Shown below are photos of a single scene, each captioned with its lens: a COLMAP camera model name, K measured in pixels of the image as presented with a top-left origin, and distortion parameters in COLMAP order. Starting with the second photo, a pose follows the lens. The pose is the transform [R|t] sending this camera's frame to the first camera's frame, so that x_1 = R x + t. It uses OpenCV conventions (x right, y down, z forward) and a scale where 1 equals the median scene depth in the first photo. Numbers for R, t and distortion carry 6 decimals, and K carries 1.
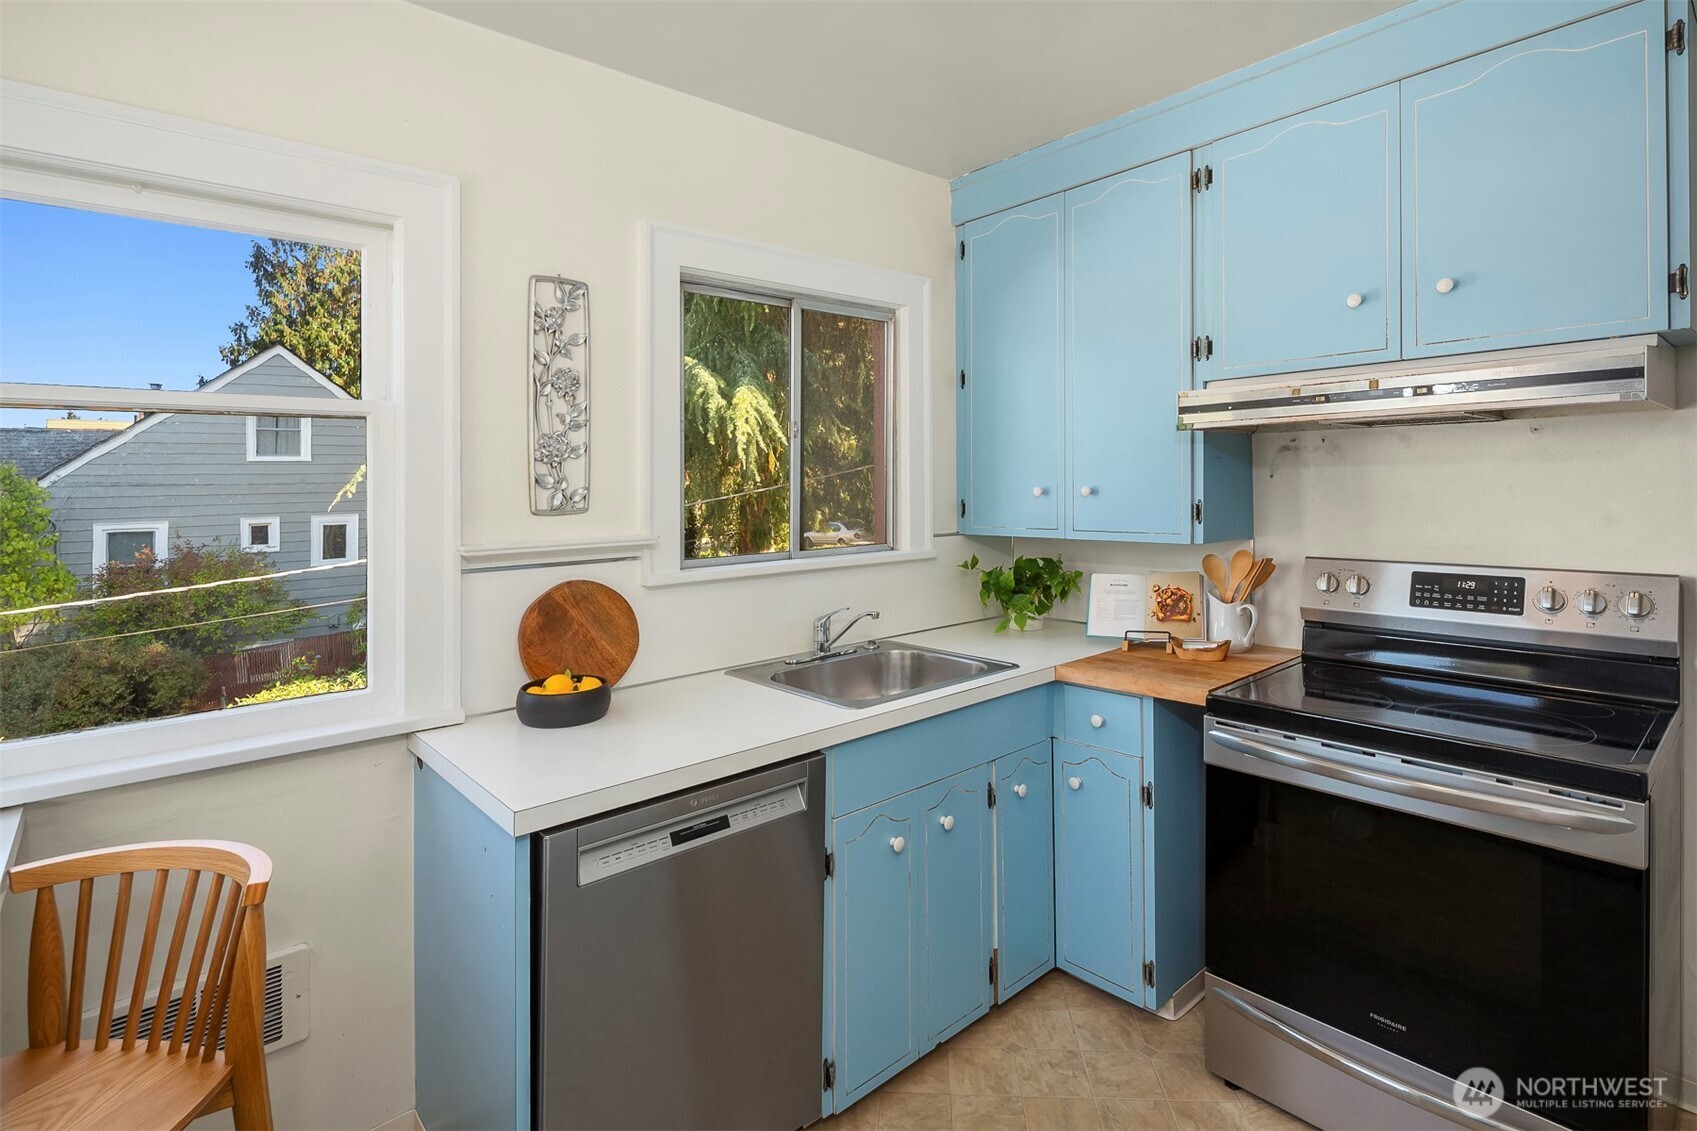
lens RADIAL K [[838.3, 0, 901.8], [0, 838.3, 490.4], [0, 0, 1]] dist [-0.000967, -0.000462]
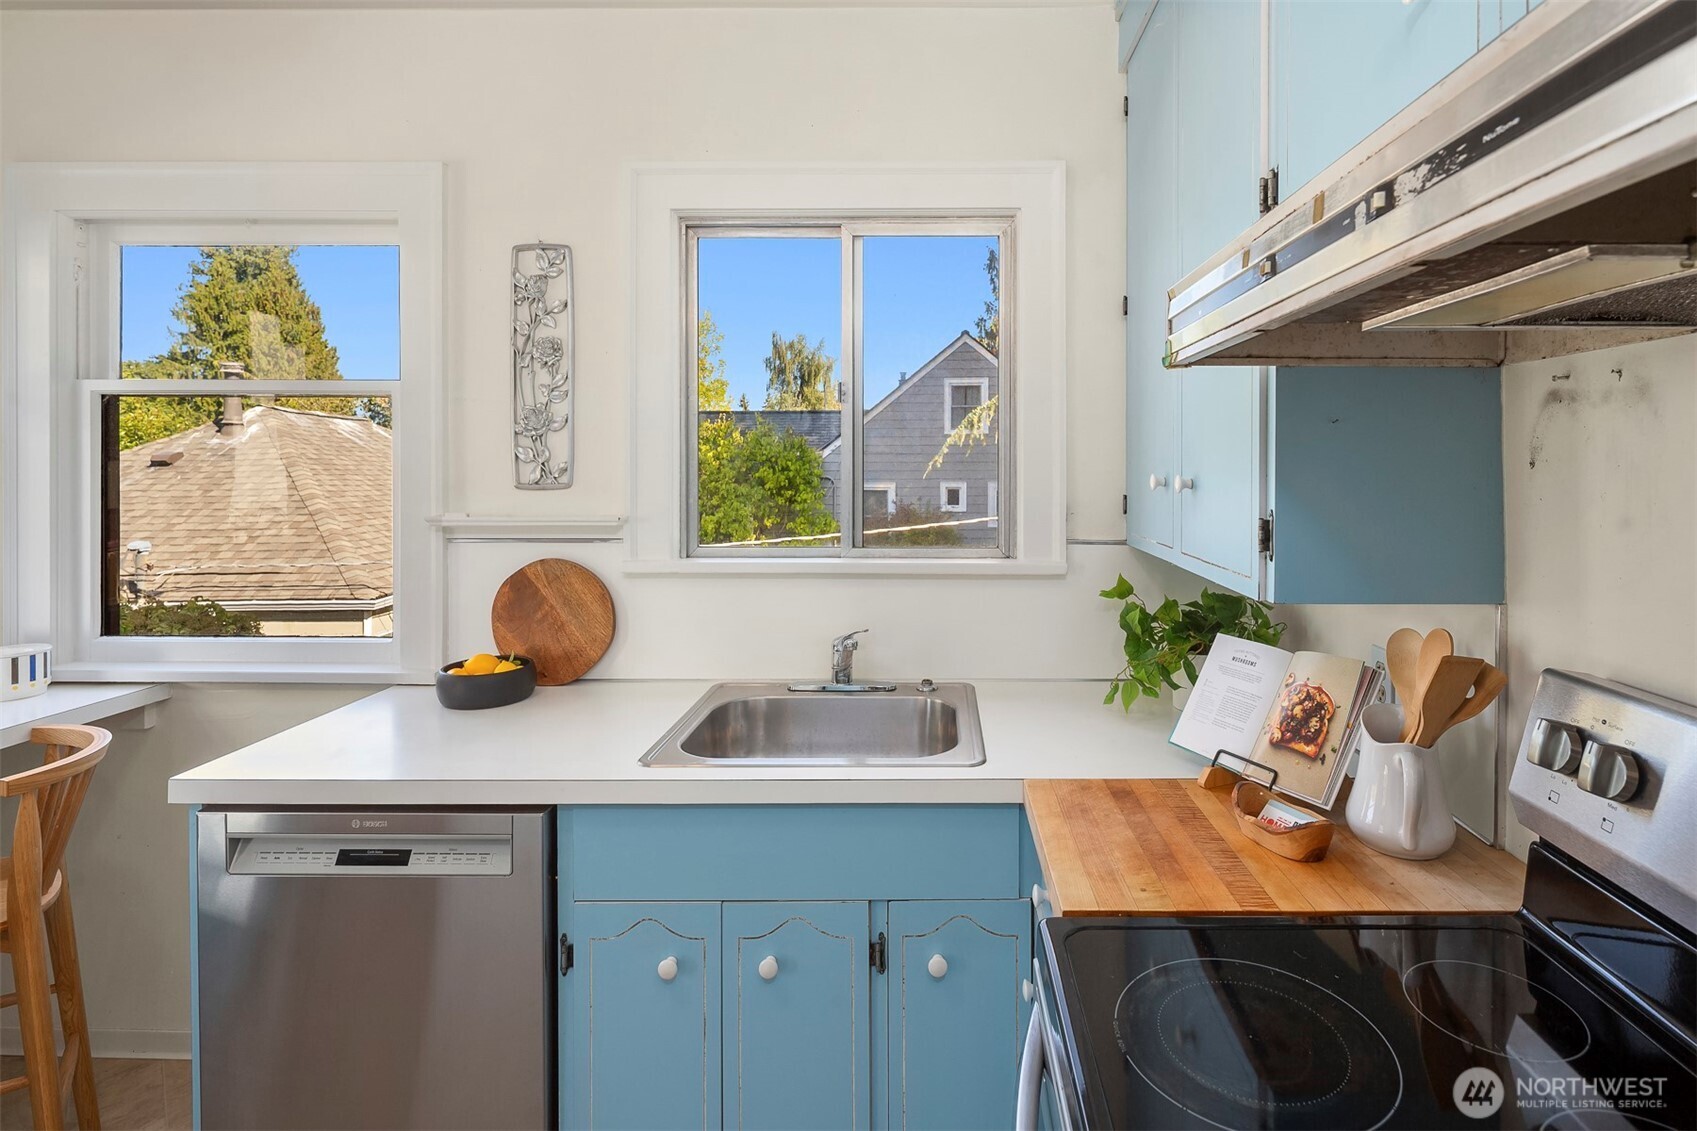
lens RADIAL K [[897.5, 0, 922.6], [0, 897.5, 476.3], [0, 0, 1]] dist [0.028883, -0.000592]
pose [[0.724392, 0.029370, -0.688762, 0.571597], [-0.020410, 0.999568, 0.021157, -0.015754], [0.689086, -0.001268, 0.724678, 0.495558]]
